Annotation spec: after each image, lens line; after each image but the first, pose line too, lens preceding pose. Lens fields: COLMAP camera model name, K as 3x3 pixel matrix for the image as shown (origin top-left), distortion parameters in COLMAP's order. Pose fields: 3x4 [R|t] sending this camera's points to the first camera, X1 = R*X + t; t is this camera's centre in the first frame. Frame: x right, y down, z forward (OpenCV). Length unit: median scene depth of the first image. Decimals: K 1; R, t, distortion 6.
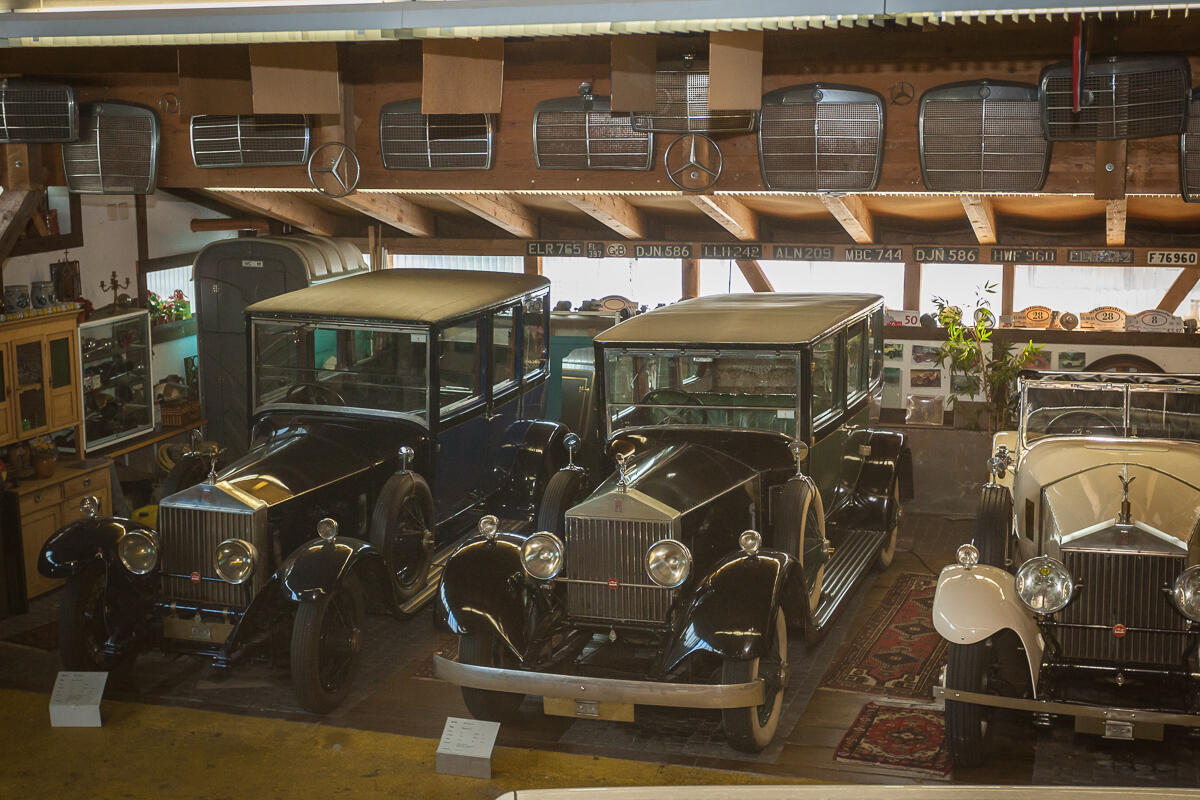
lens RADIAL K [[1707.5, 0, 606.2], [0, 1707.5, 400.8], [0, 0, 1]] dist [0.021783, 0.000000]
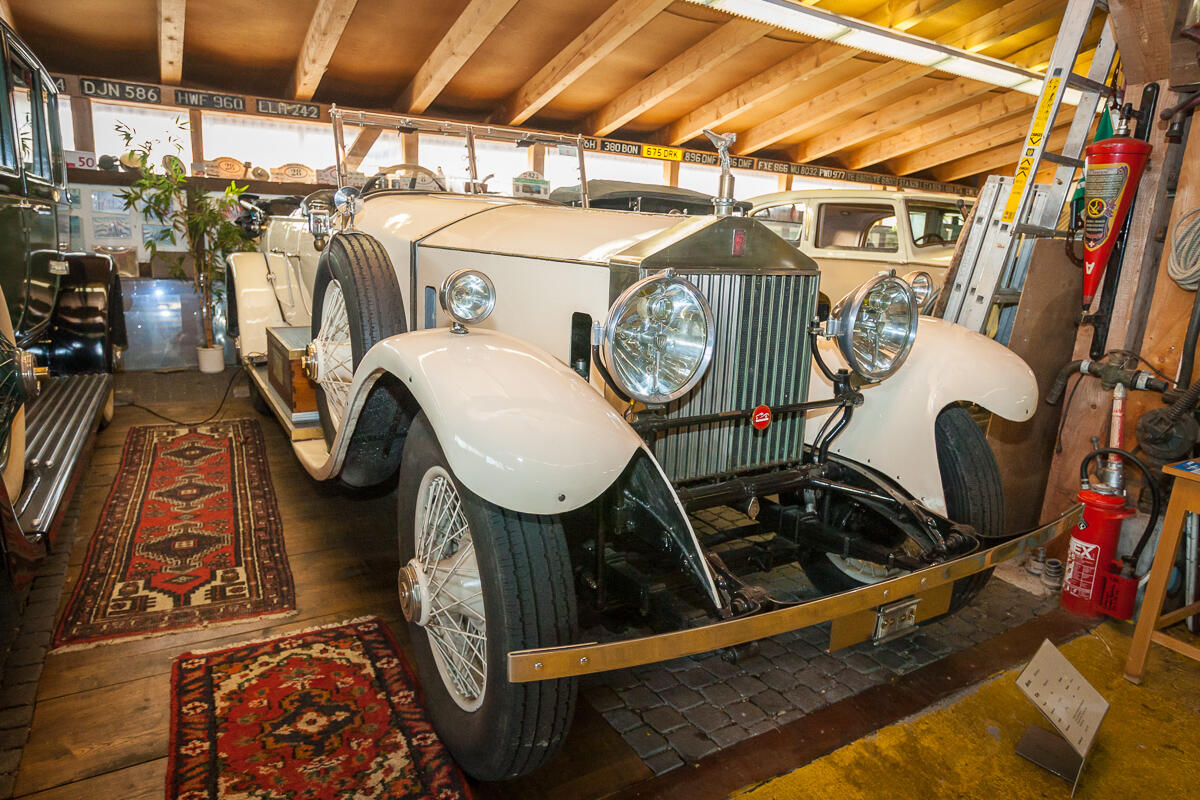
lens RADIAL K [[751.5, 0, 610.2], [0, 751.5, 402.6], [0, 0, 1]] dist [-0.033585, 0.011412]
pose [[0.671924, -0.128104, 0.729457, 0.078371], [0.074662, 0.991626, 0.105371, 0.078369], [-0.736847, -0.016339, 0.675862, 0.672355]]
